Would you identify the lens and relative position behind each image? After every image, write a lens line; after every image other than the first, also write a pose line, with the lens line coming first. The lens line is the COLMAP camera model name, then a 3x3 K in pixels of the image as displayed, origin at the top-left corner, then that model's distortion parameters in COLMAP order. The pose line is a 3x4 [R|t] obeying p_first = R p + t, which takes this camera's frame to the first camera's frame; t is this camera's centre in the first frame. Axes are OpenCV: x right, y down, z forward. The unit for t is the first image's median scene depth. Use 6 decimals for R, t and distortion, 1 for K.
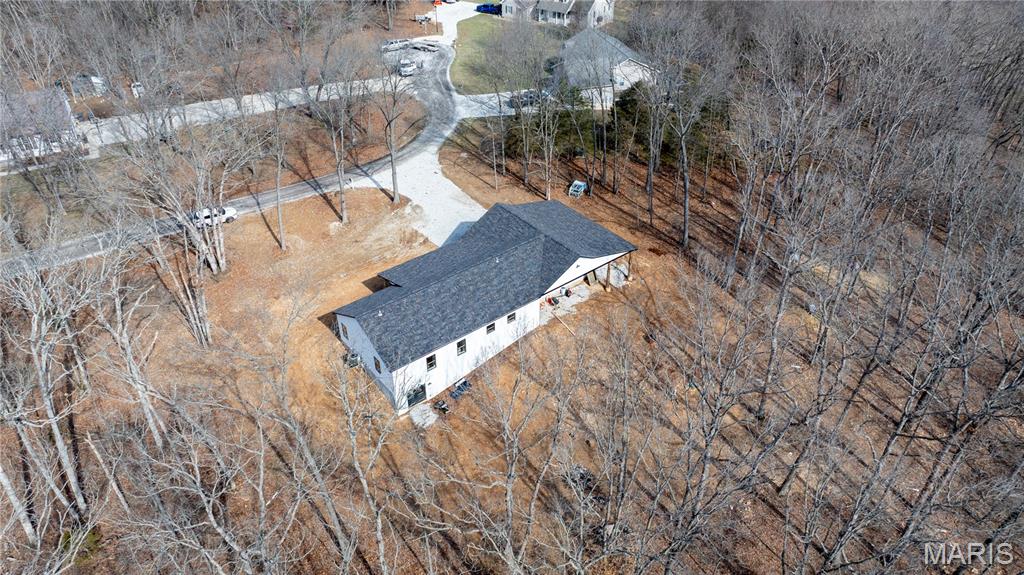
lens RADIAL K [[727.2, 0, 512.0], [0, 727.2, 287.5], [0, 0, 1]] dist [-0.008749, -0.003583]
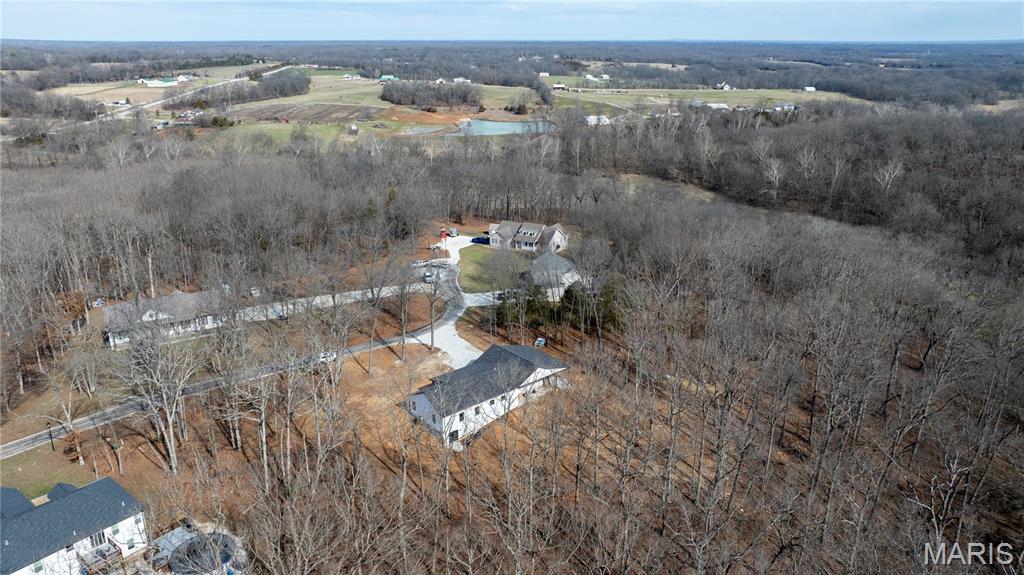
lens RADIAL K [[727.2, 0, 512.0], [0, 727.2, 287.5], [0, 0, 1]] dist [-0.008749, -0.003583]
pose [[0.999568, -0.009872, 0.027681, -0.019080], [0.017553, 0.955983, -0.292897, 0.226166], [-0.023571, 0.293257, 0.955743, -0.620296]]
